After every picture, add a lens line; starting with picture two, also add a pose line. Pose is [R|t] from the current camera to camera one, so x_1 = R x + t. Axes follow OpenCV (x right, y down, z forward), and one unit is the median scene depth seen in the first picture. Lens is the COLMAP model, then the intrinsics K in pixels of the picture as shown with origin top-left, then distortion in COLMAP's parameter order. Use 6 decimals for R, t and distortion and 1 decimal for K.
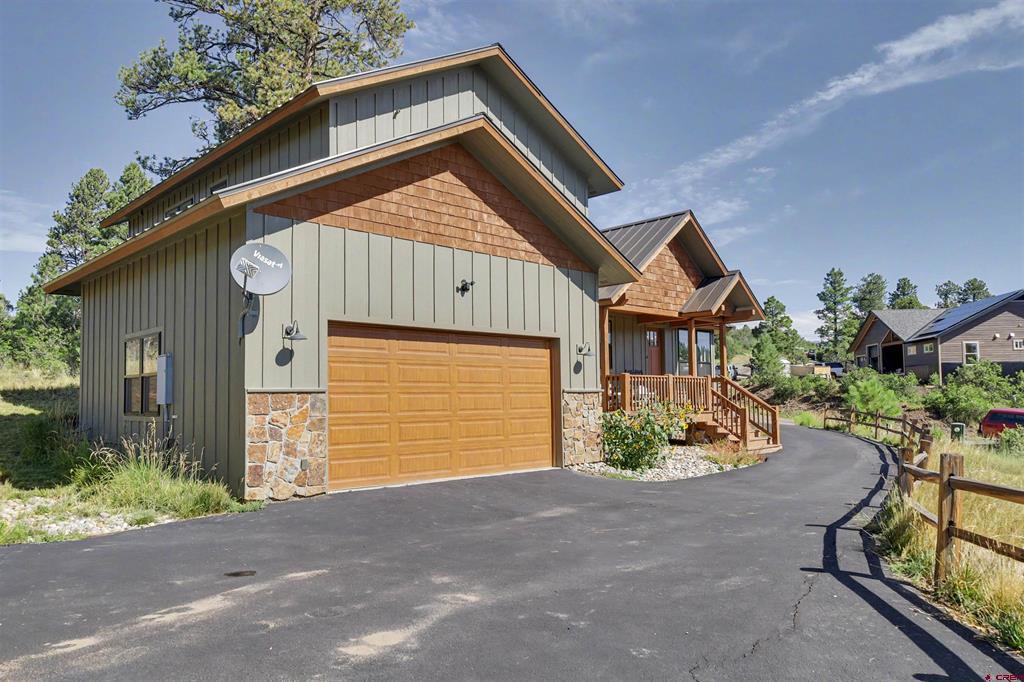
lens RADIAL K [[729.3, 0, 512.0], [0, 729.3, 341.0], [0, 0, 1]] dist [-0.000498, -0.000216]
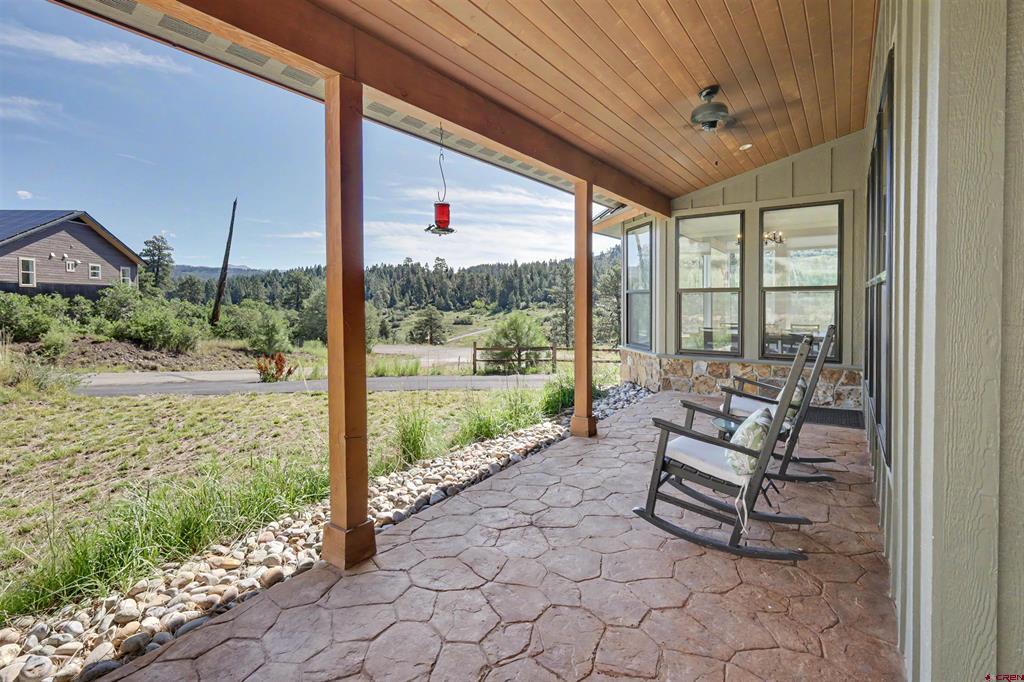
lens RADIAL K [[477.9, 0, 512.3], [0, 477.9, 308.3], [0, 0, 1]] dist [0.002279, 0.000300]
pose [[-0.188779, -0.001995, 0.982018, -0.045113], [-0.068094, 0.997618, -0.011063, 0.027346], [-0.979656, -0.068958, -0.188465, 0.534637]]
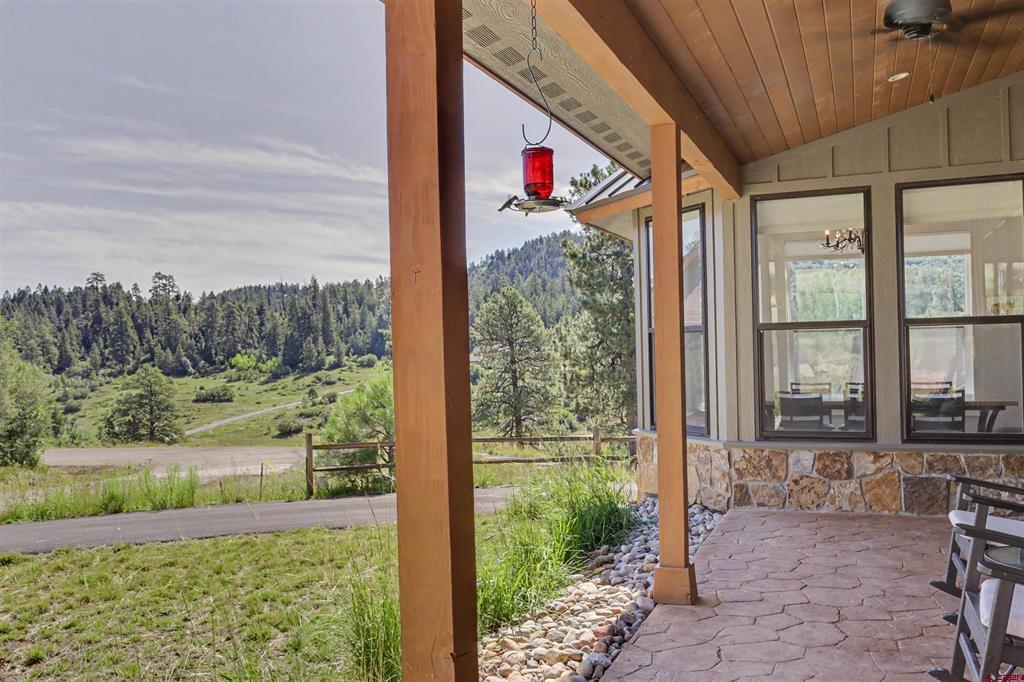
lens RADIAL K [[875.2, 0, 512.0], [0, 875.2, 341.0], [0, 0, 1]] dist [-0.000159, 0.000674]
pose [[-0.407644, 0.031087, 0.912611, -0.033564], [-0.039742, 0.997869, -0.051743, 0.028511], [-0.912276, -0.057362, -0.405540, 0.553089]]
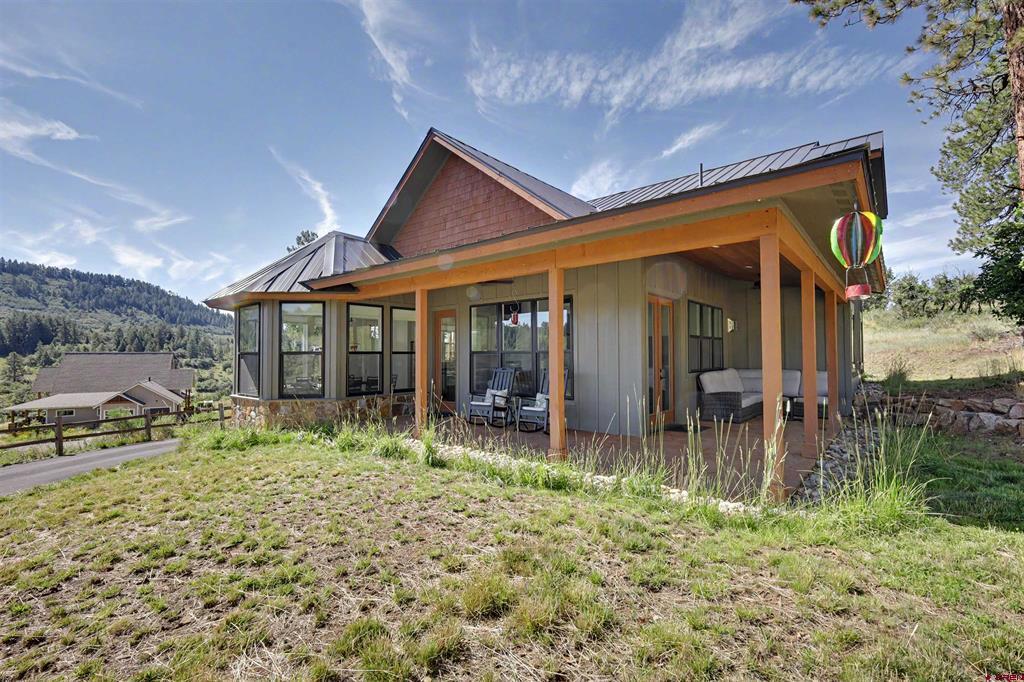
lens RADIAL K [[453.7, 0, 510.2], [0, 453.7, 332.8], [0, 0, 1]] dist [0.000571, 0.000217]
pose [[-0.995404, 0.014255, -0.094699, 0.021250], [0.026348, 0.991462, -0.127703, 0.034349], [0.092070, -0.129611, -0.987281, 0.641252]]
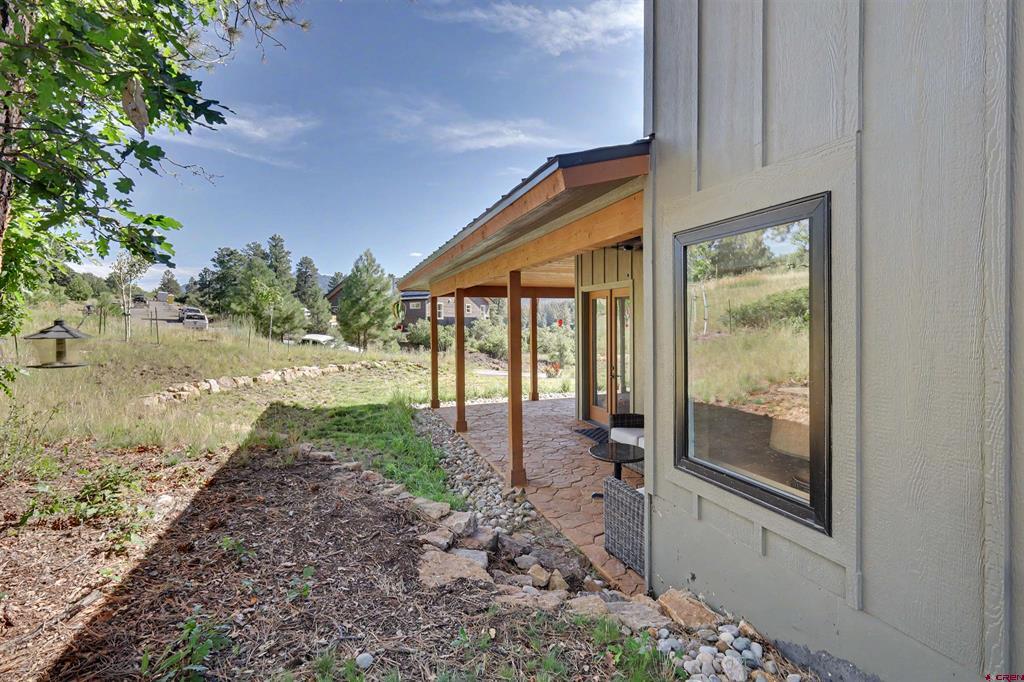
lens RADIAL K [[453.7, 0, 510.2], [0, 453.7, 332.8], [0, 0, 1]] dist [0.000571, 0.000217]
pose [[0.410587, -0.006924, 0.911795, -0.178319], [-0.070422, 0.996744, 0.039281, 0.015297], [-0.909098, -0.080339, 0.408763, 0.472110]]
